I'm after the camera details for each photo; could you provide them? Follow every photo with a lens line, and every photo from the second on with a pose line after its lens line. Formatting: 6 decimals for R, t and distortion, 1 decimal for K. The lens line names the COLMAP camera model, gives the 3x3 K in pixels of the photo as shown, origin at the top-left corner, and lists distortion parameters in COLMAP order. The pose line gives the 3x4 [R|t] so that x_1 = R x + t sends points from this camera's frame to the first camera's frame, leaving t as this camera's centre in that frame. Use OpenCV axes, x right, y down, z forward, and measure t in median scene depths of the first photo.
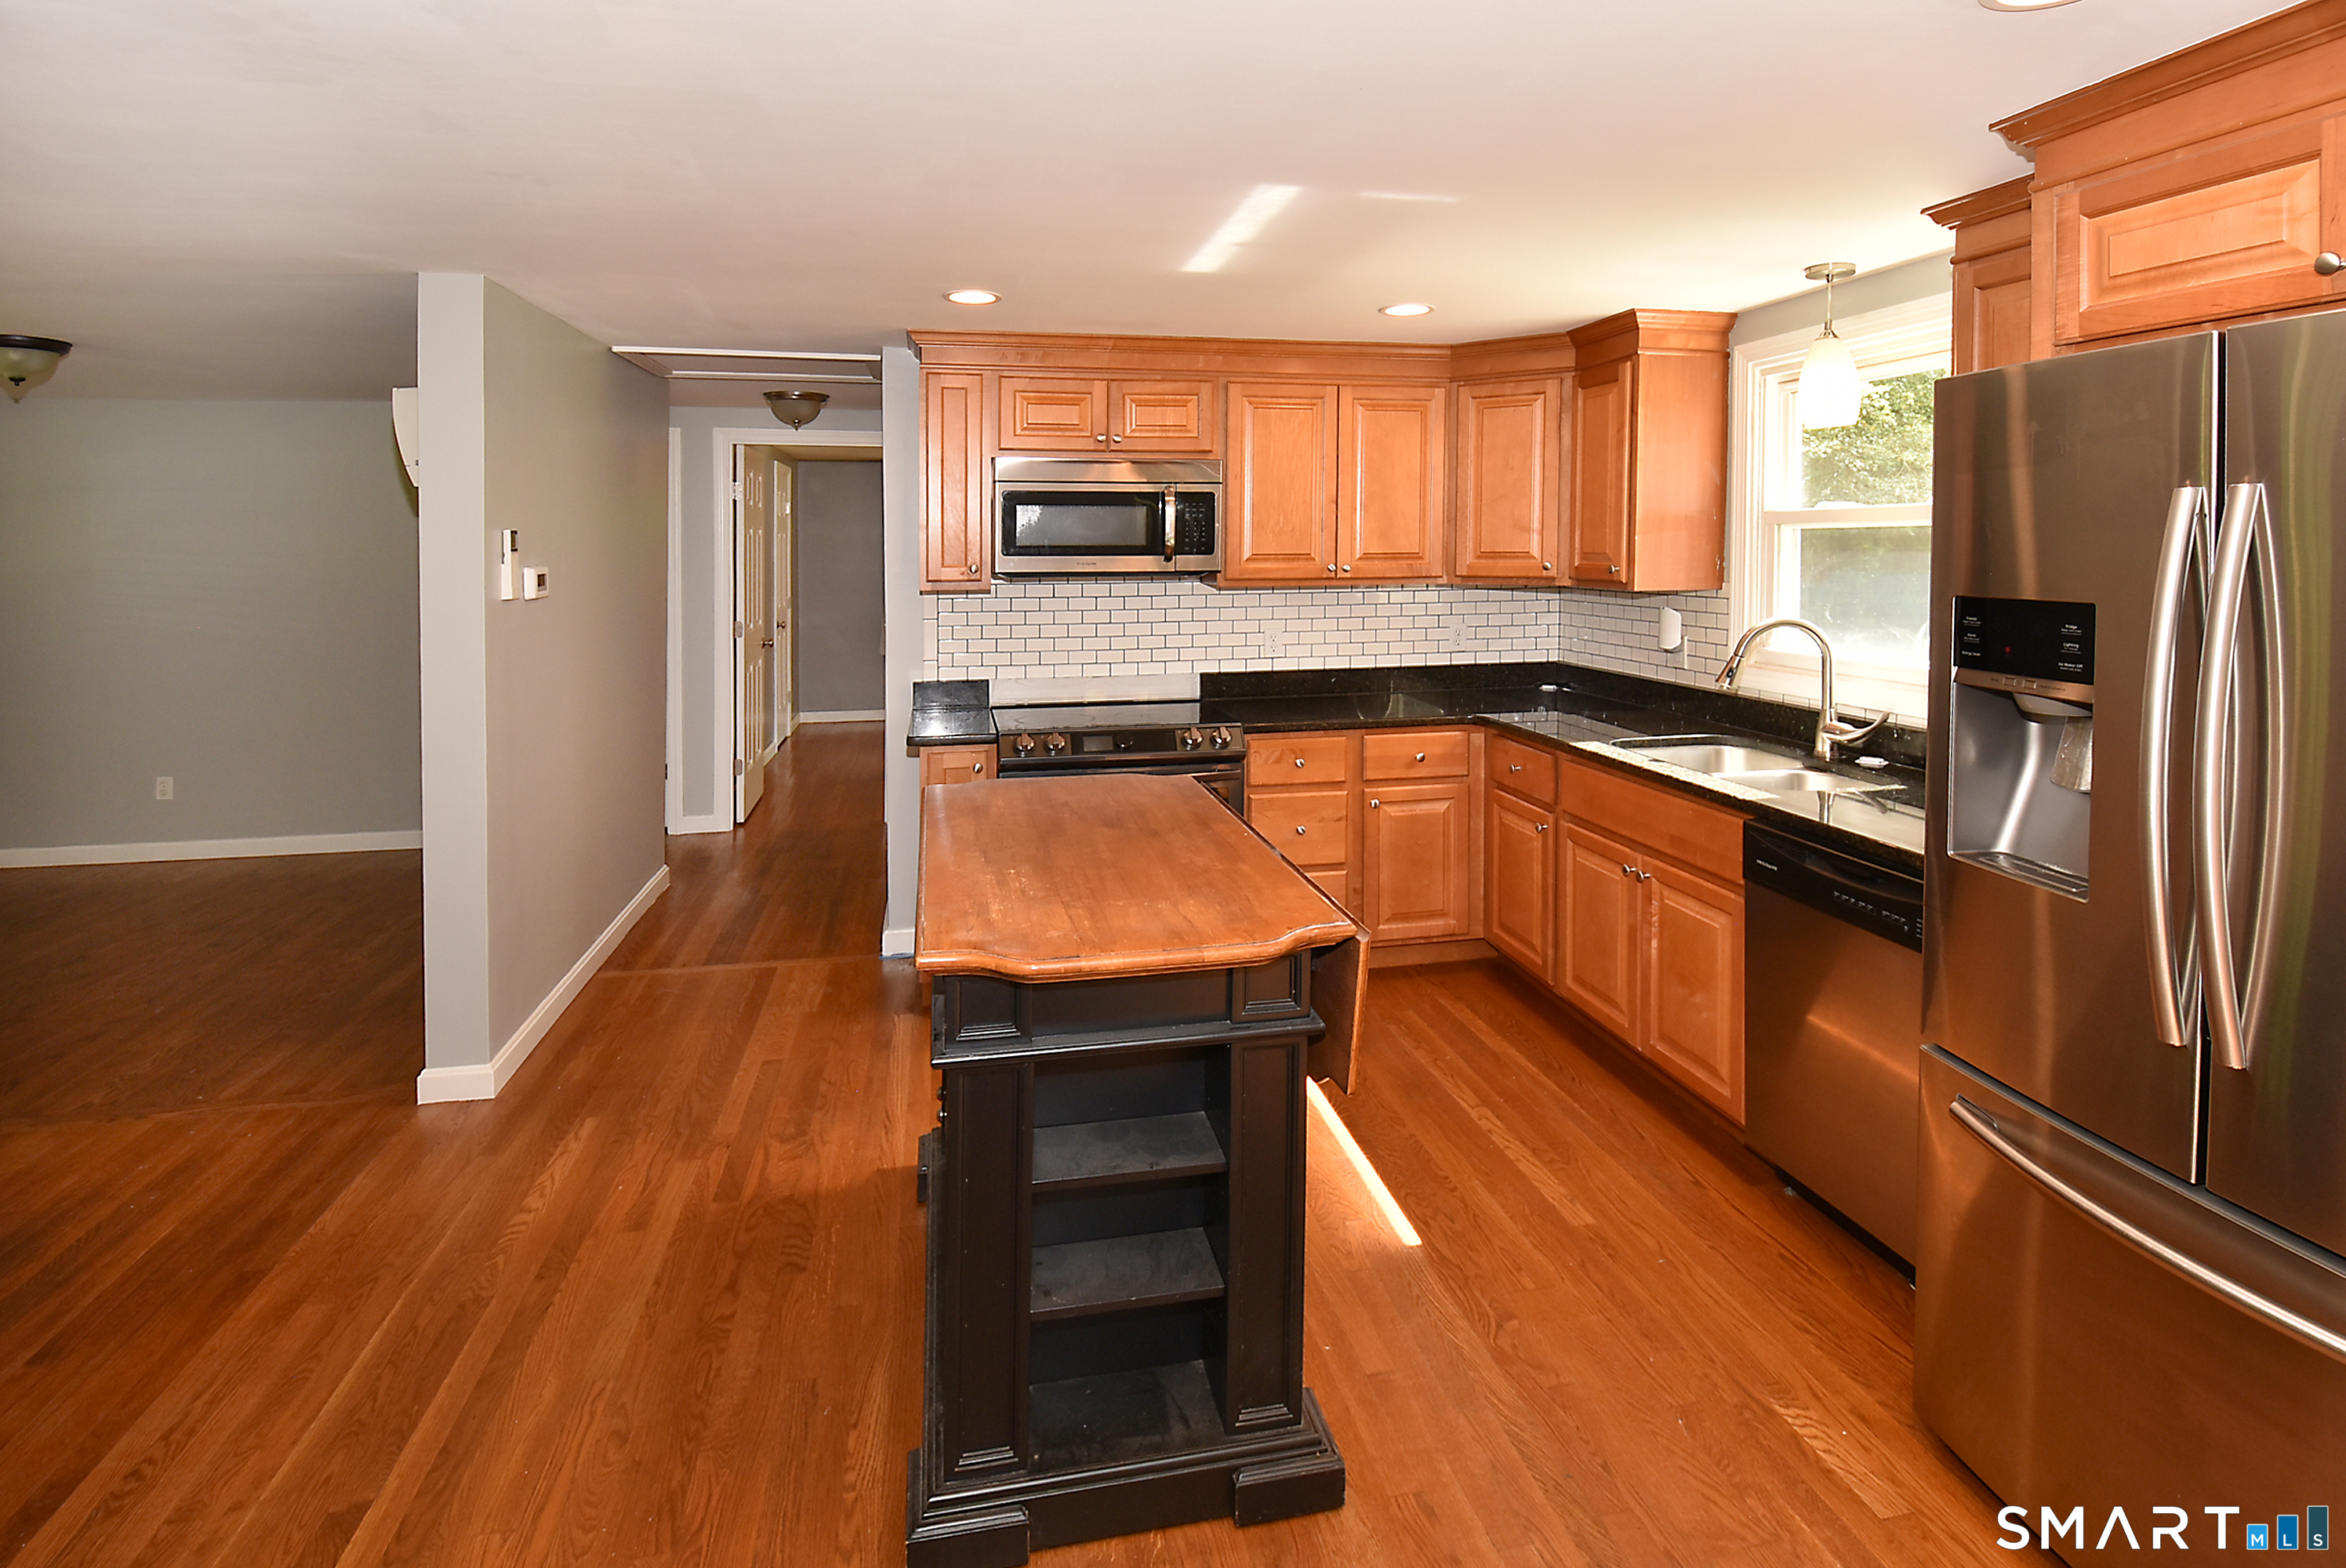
lens RADIAL K [[1128.1, 0, 1231.6], [0, 1128.1, 568.1], [0, 0, 1]] dist [-0.014852, -0.001700]
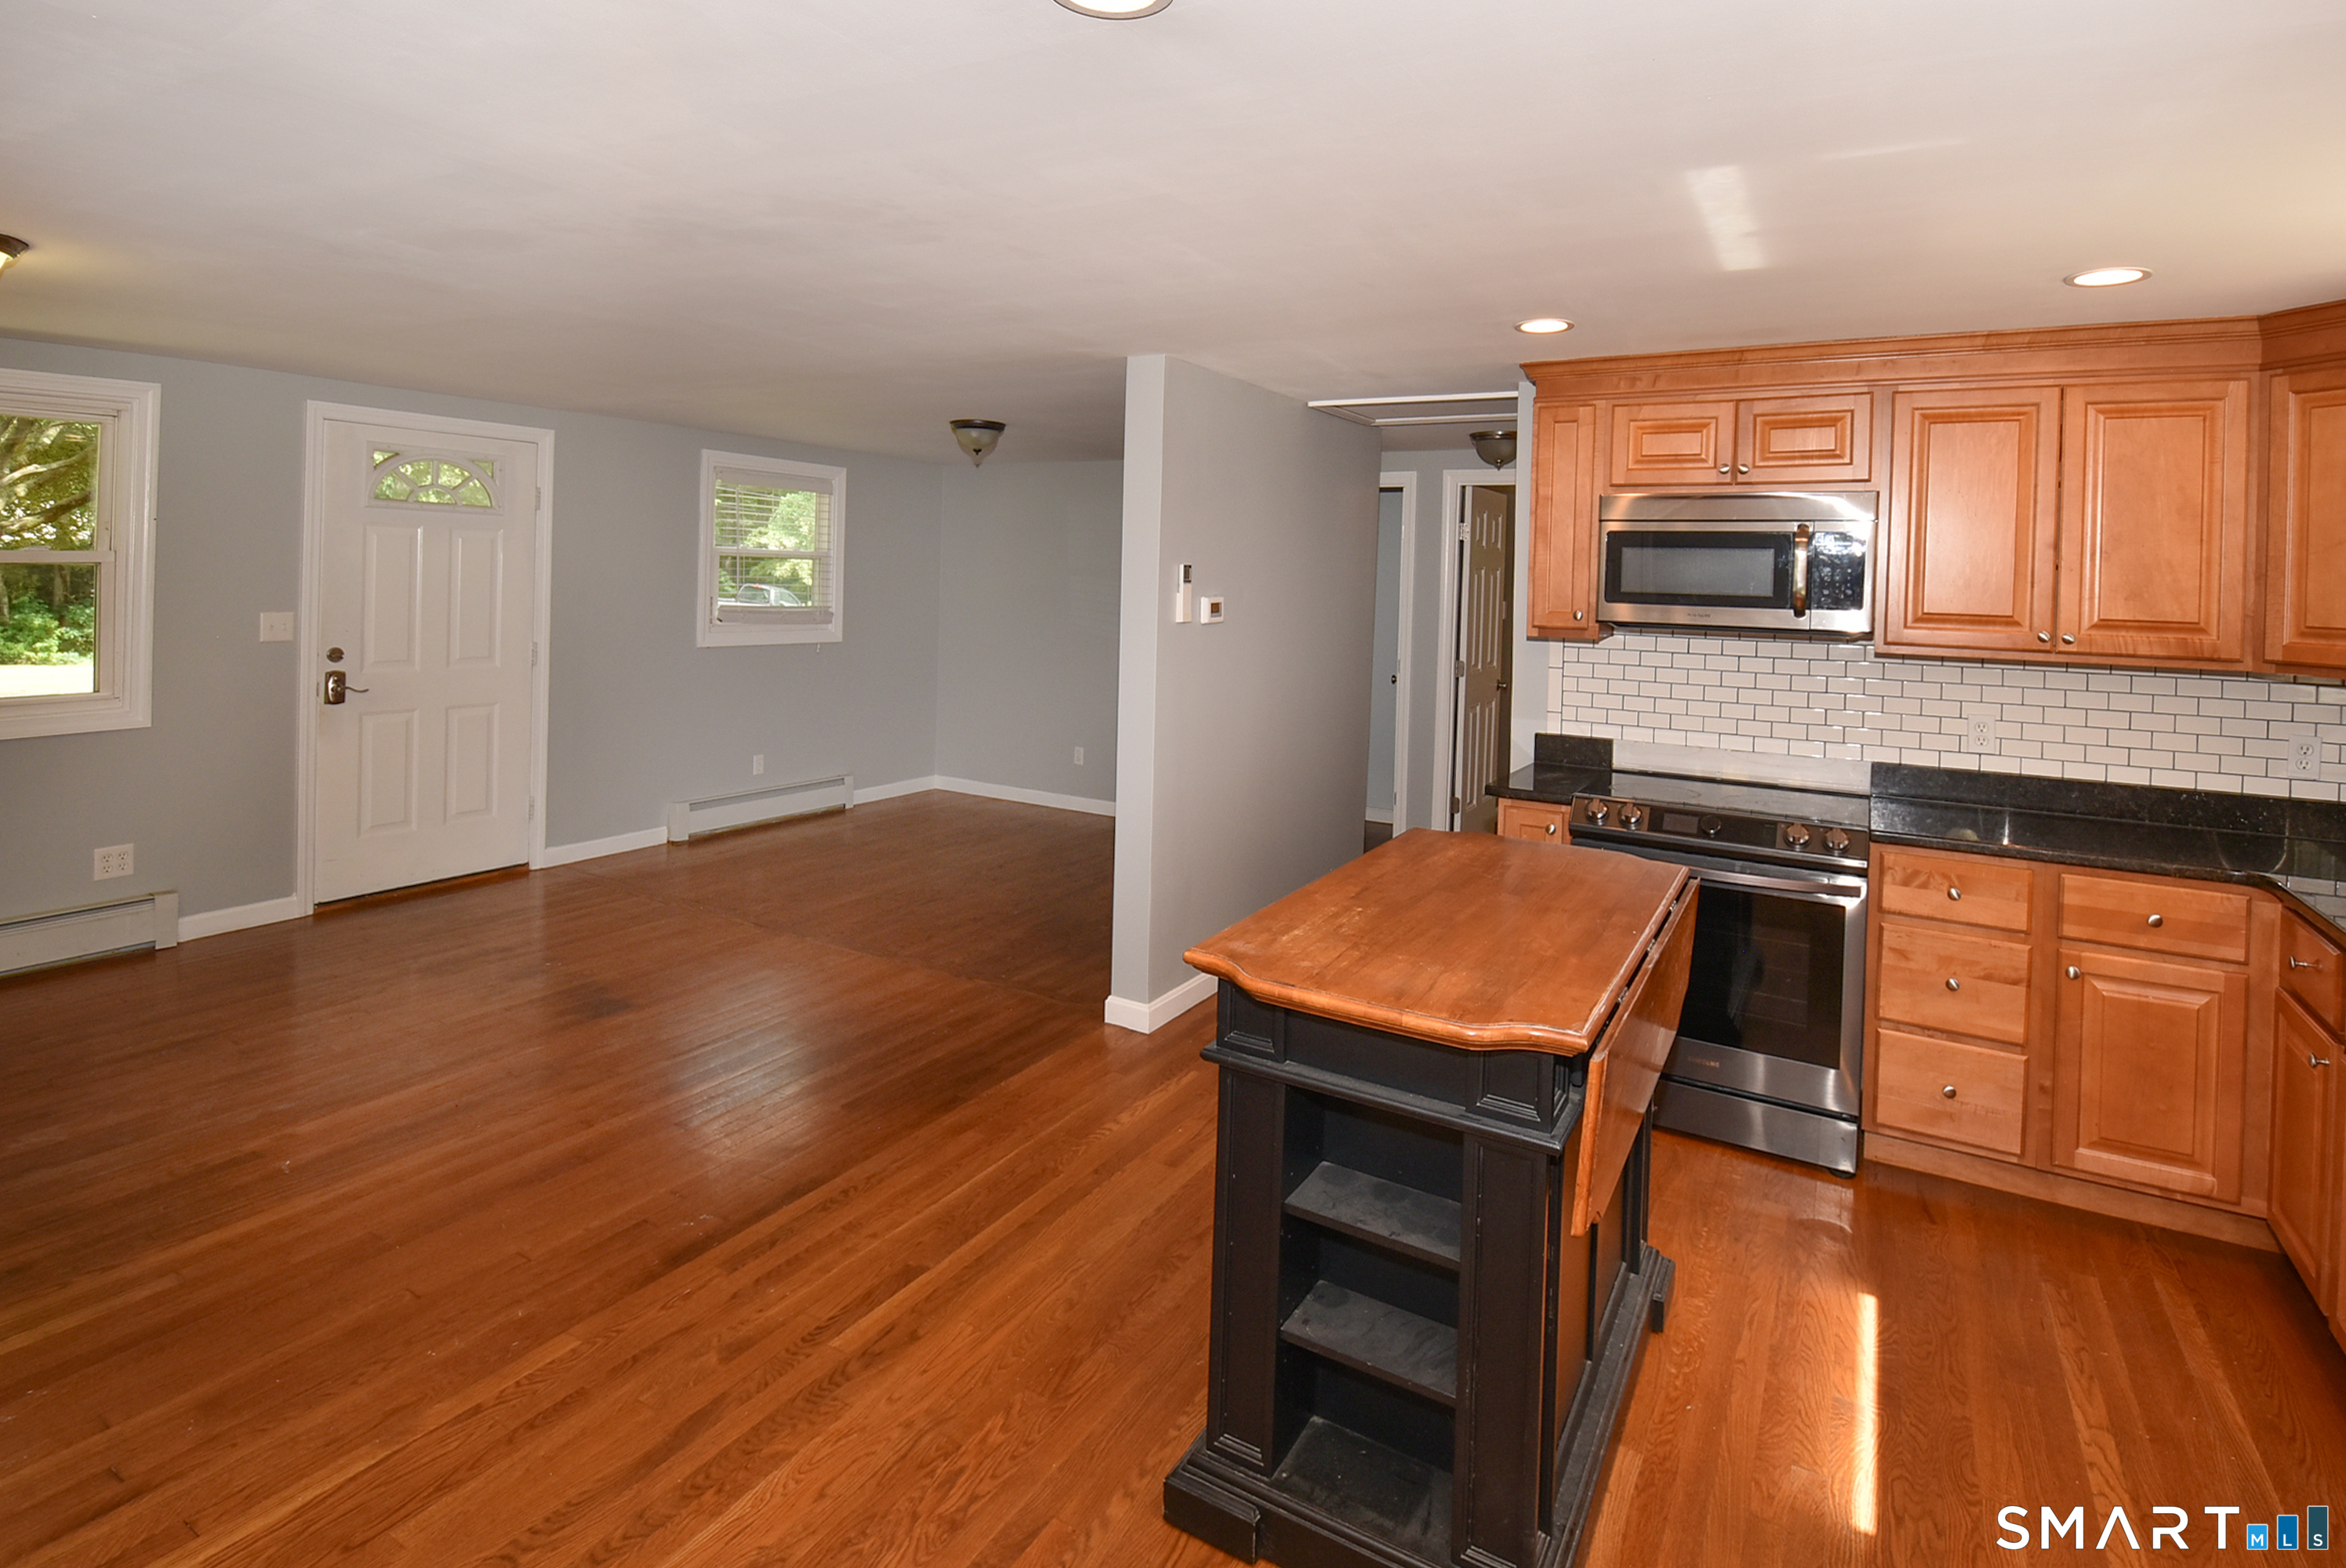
lens RADIAL K [[1185.0, 0, 1118.9], [0, 1185.0, 597.0], [0, 0, 1]] dist [0.002149, -0.008148]
pose [[0.721950, 0.038280, -0.690885, 0.198062], [-0.047493, 0.998855, 0.005716, -0.002970], [0.690313, 0.028686, 0.722942, 0.040295]]
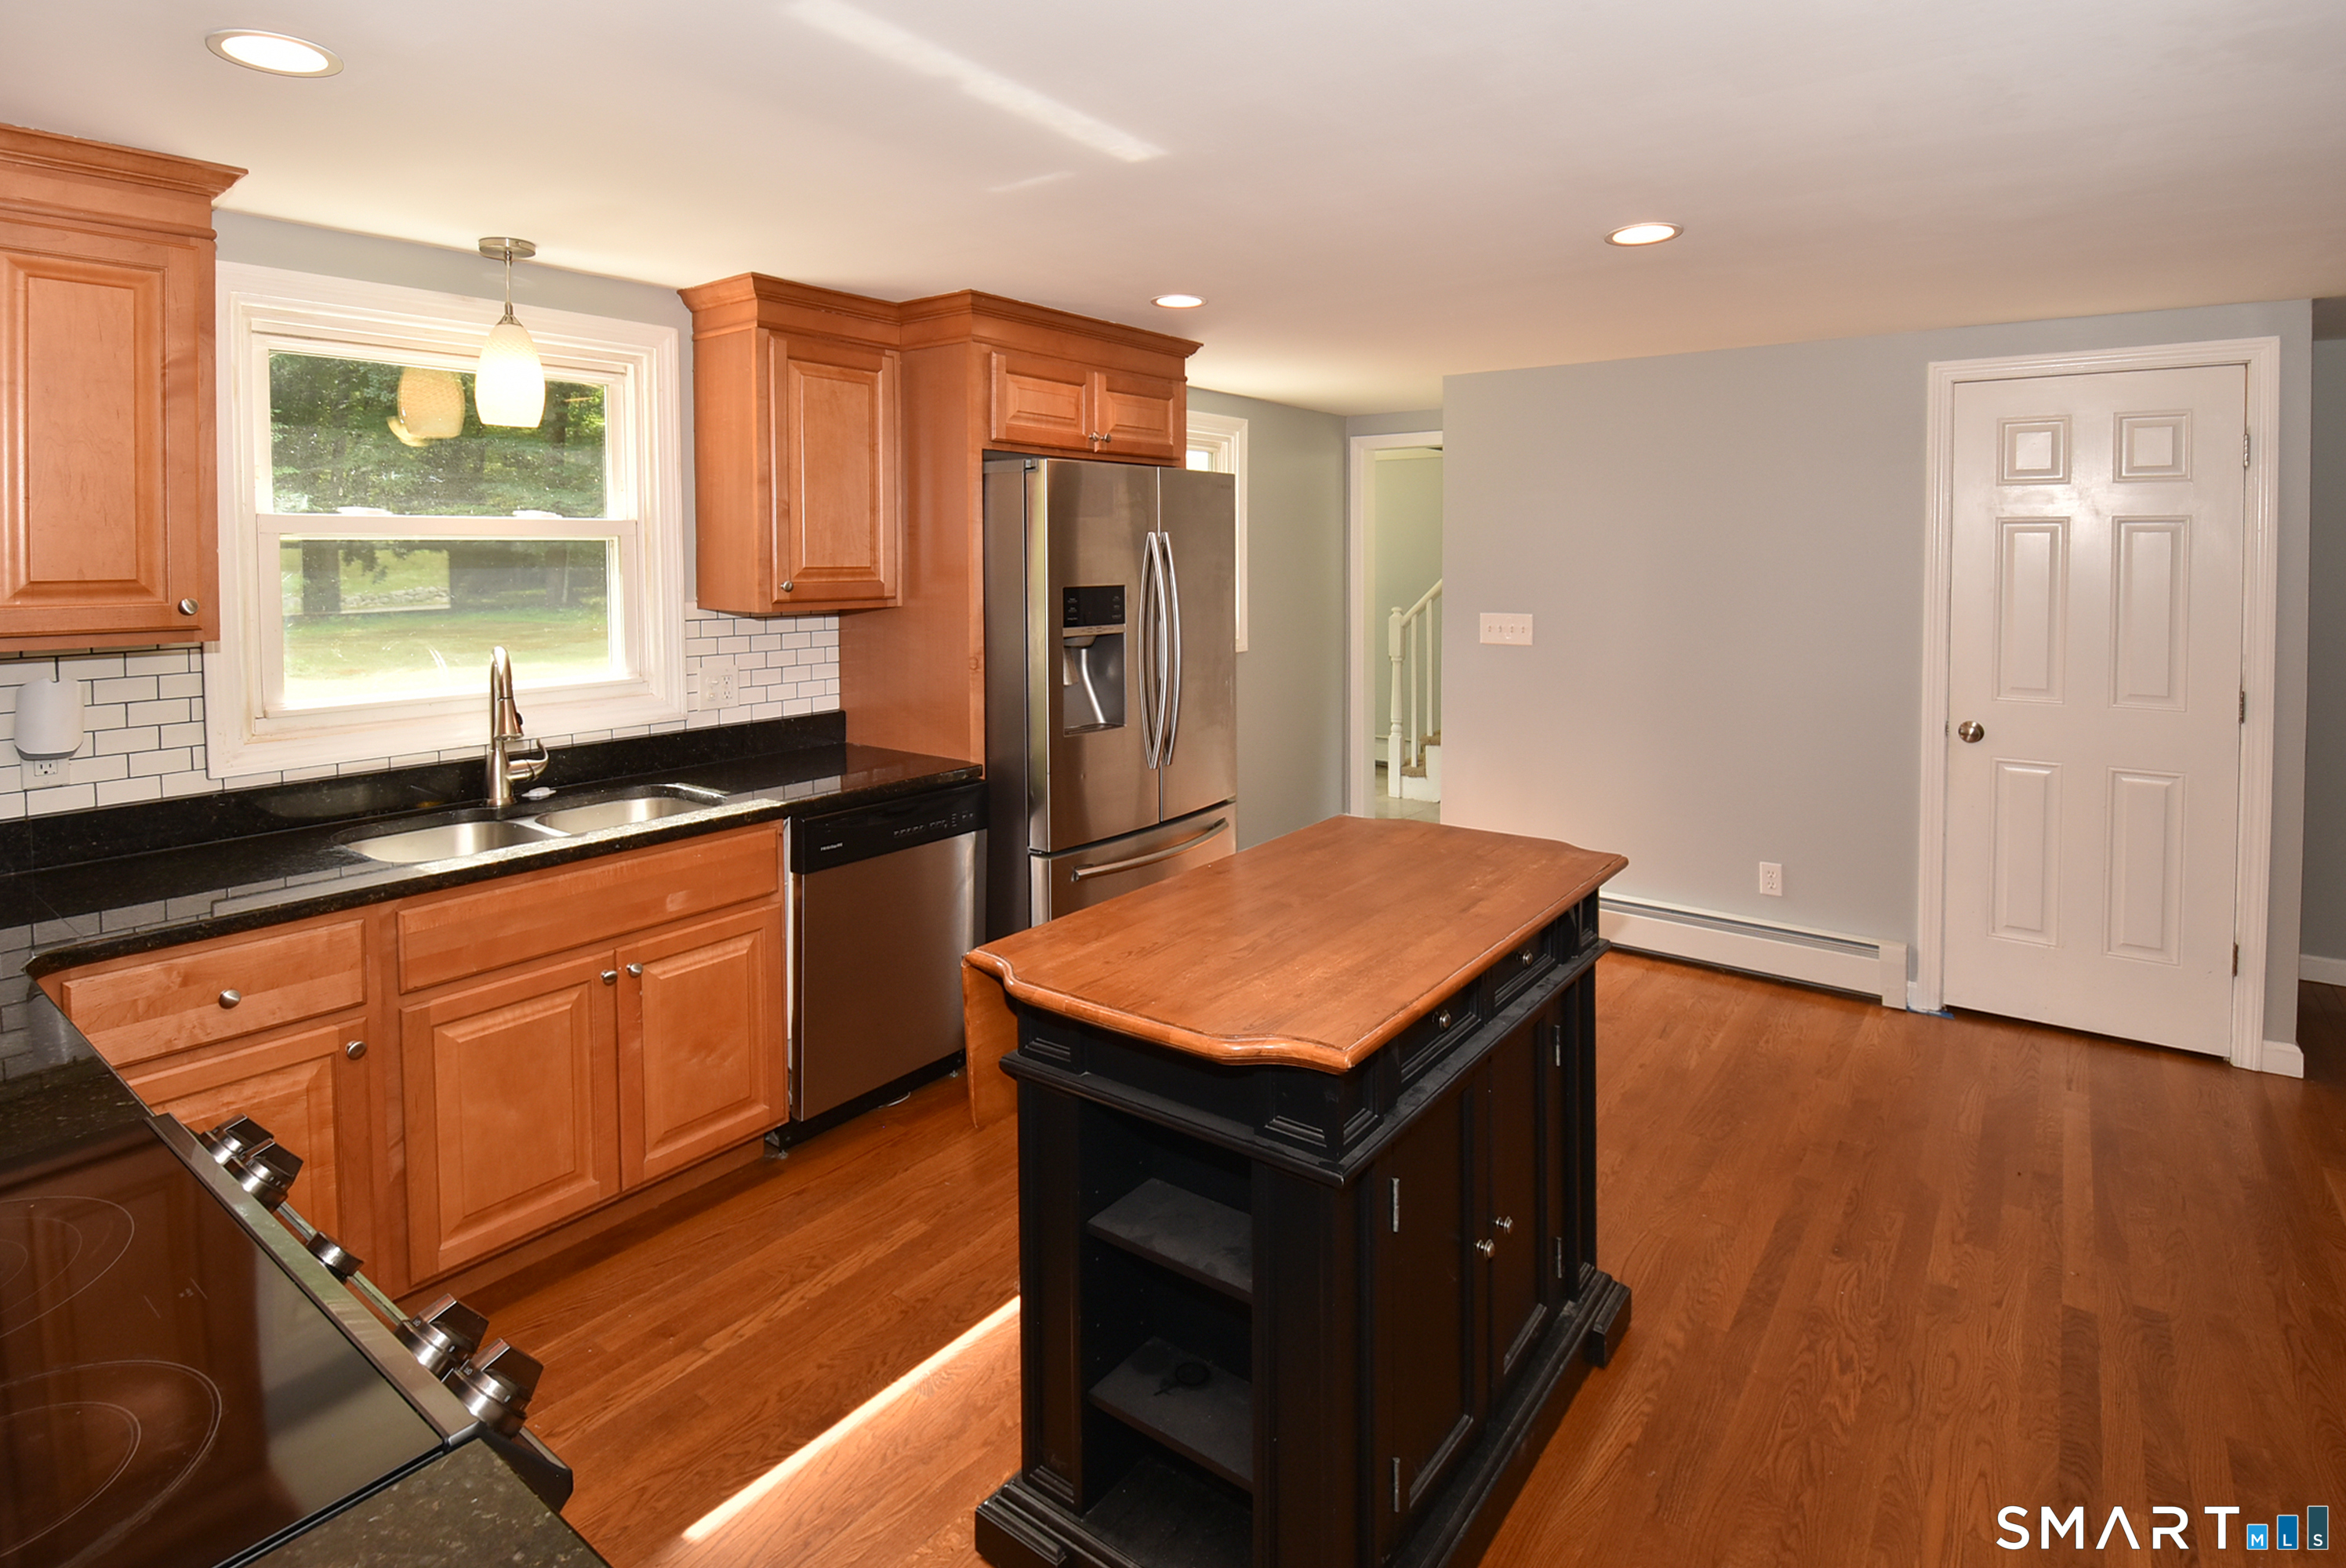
lens RADIAL K [[1185.0, 0, 1234.2], [0, 1185.0, 579.9], [0, 0, 1]] dist [0.002149, -0.008148]
pose [[-0.655819, -0.010984, 0.754838, -0.526711], [0.024647, 0.999050, 0.035951, -0.026165], [-0.754516, 0.042181, -0.654925, 1.133755]]
